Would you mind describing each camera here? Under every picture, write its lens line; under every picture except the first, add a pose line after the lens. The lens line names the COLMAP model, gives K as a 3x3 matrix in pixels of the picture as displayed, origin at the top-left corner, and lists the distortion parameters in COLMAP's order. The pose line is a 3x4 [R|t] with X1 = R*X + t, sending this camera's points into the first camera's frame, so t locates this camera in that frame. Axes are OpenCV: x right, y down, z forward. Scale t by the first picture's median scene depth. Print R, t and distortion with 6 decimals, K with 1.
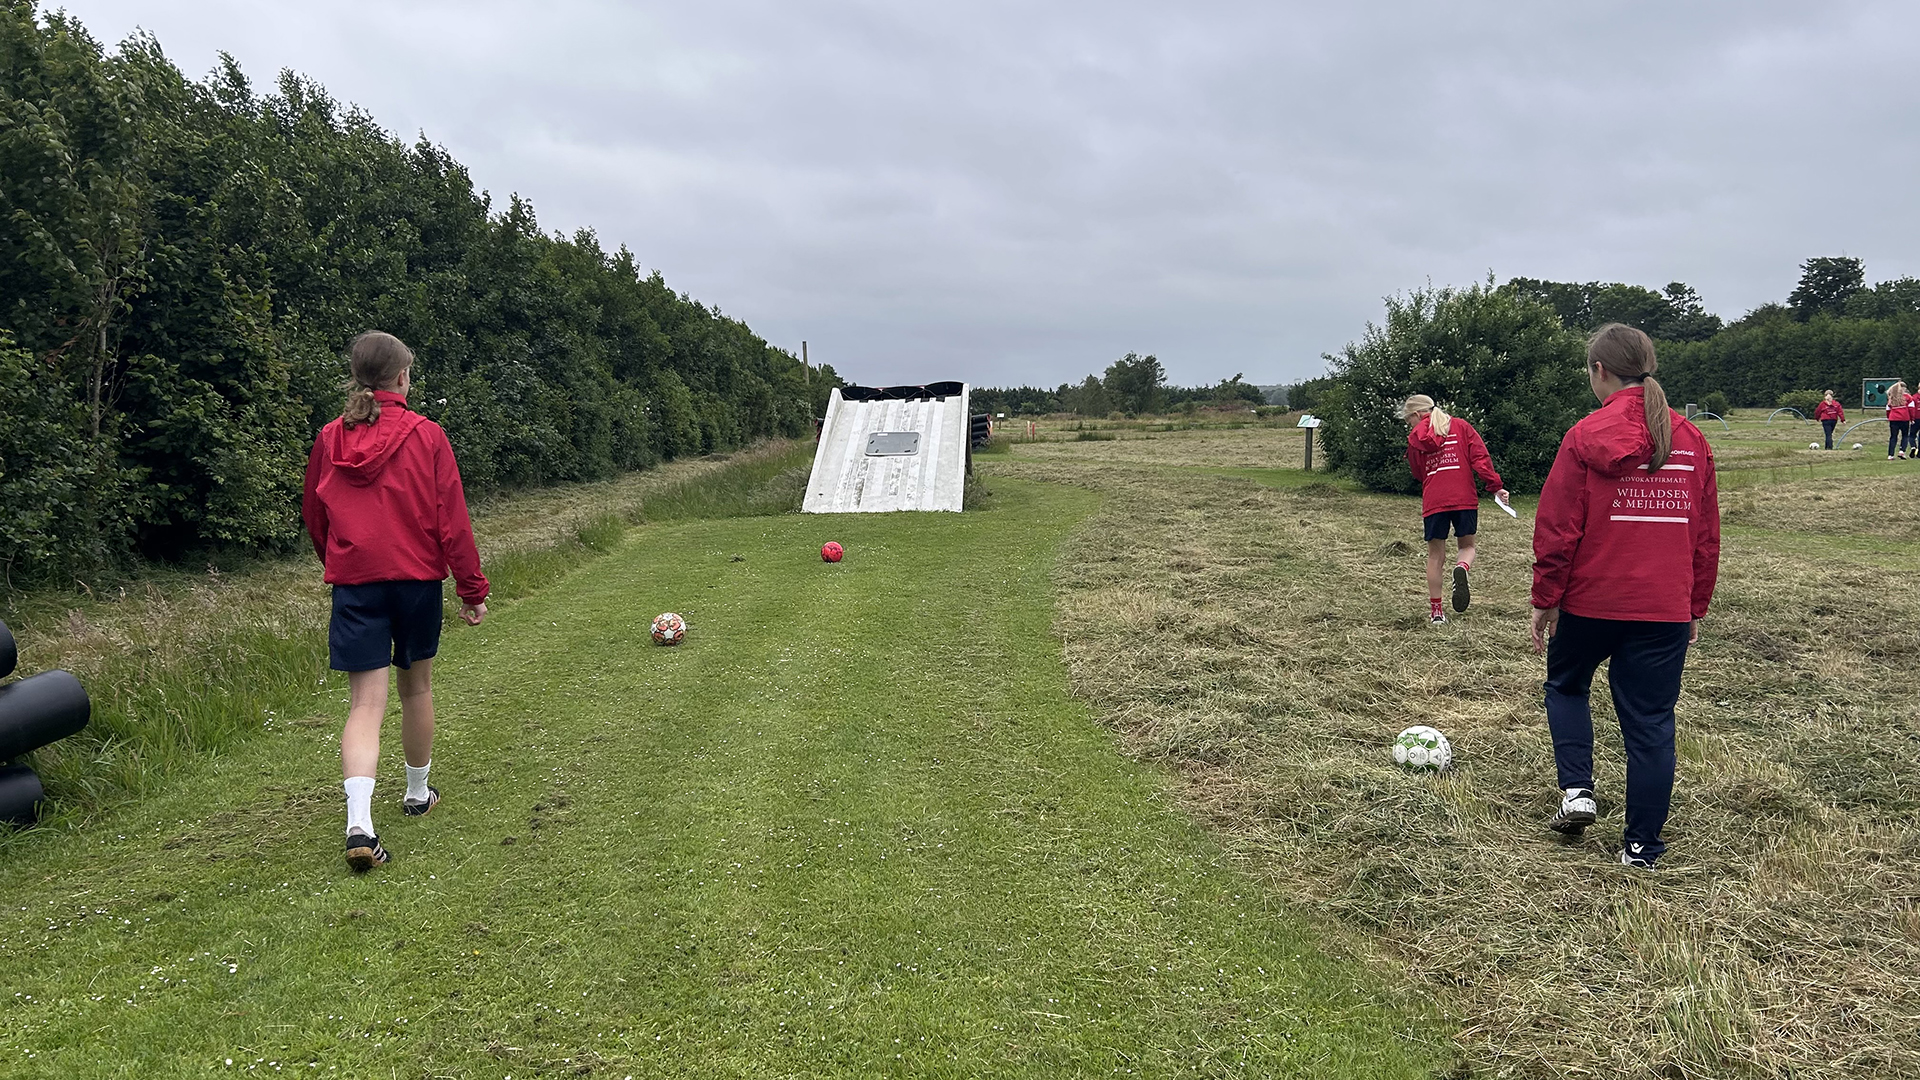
lens RADIAL K [[1378.1, 0, 960.0], [0, 1378.1, 540.0], [0, 0, 1]] dist [0.069585, -0.001500]
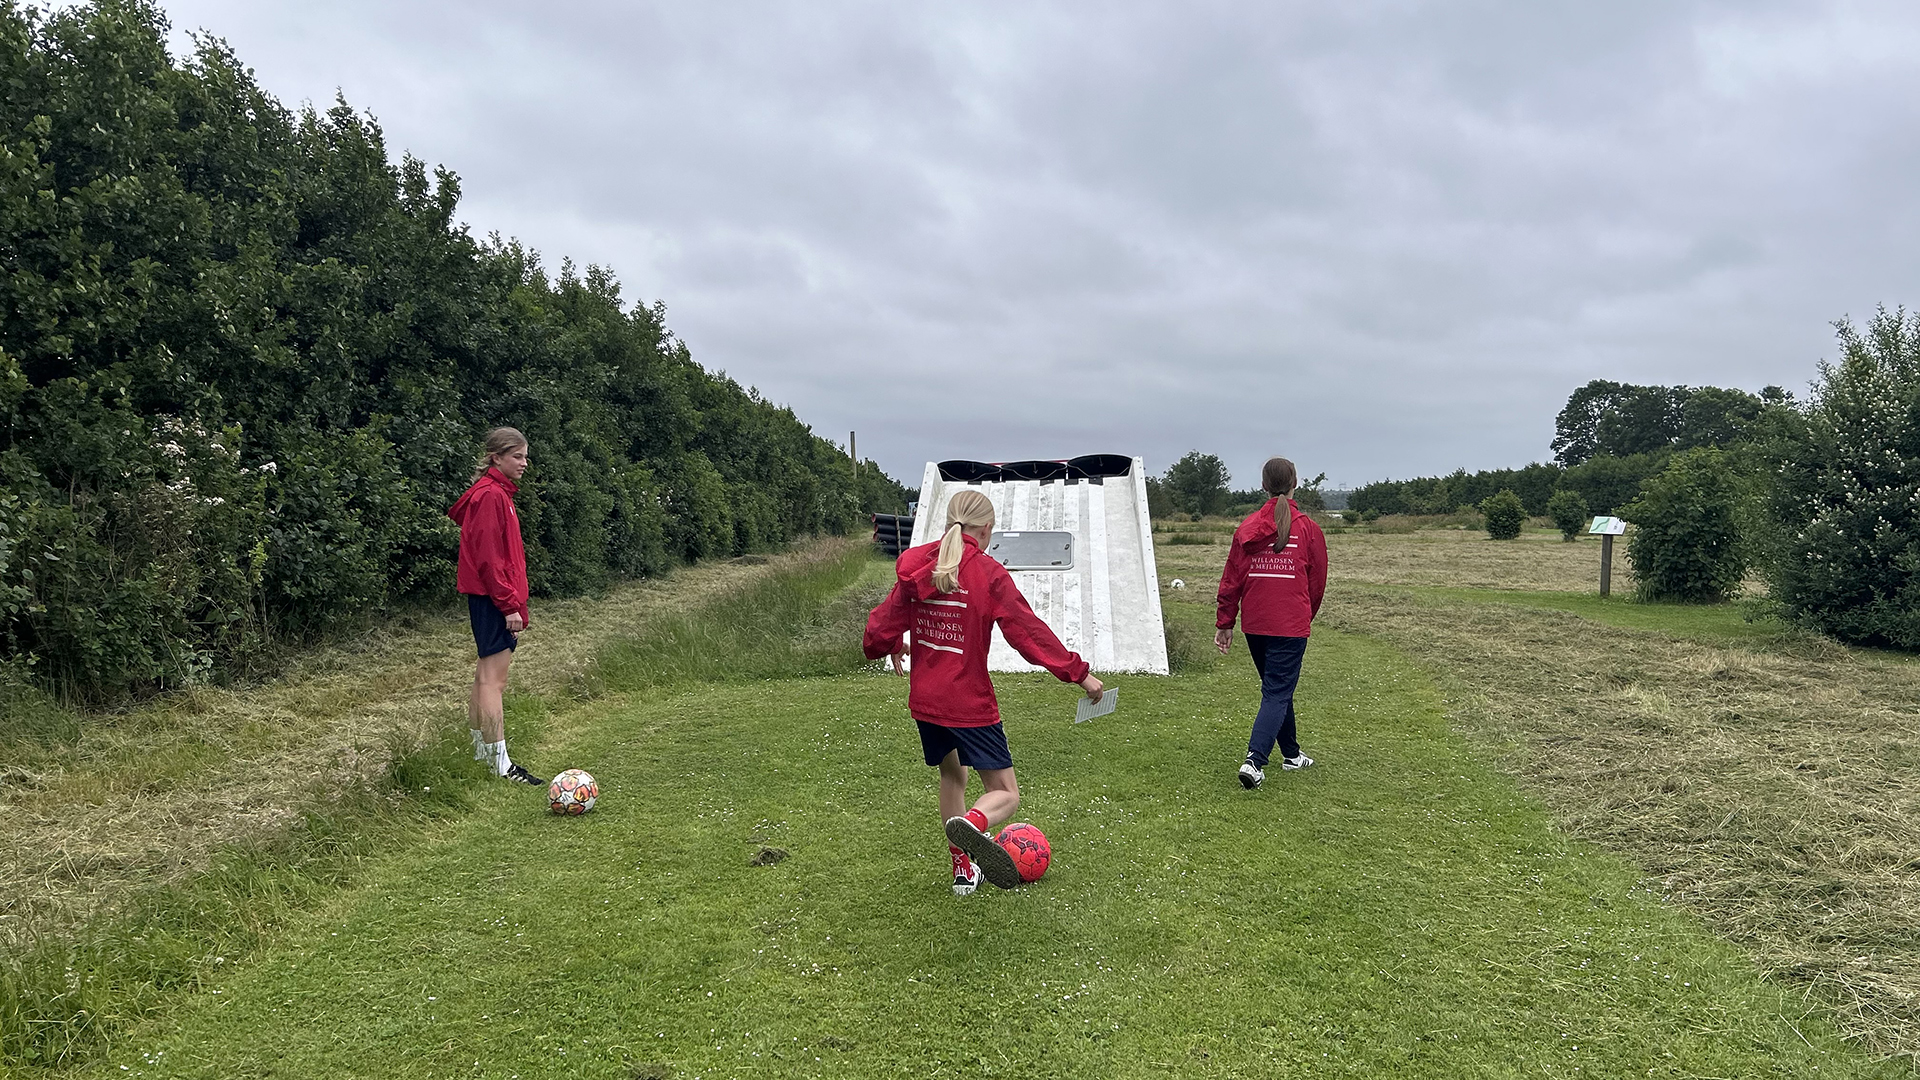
lens RADIAL K [[1469.3, 0, 960.0], [0, 1469.3, 540.0], [0, 0, 1]] dist [0.020662, 0.010659]
pose [[0.999257, 0.013988, -0.035912, -0.041587], [-0.016548, 0.997267, -0.072003, -0.019956], [0.034807, 0.072544, 0.996758, 0.258295]]
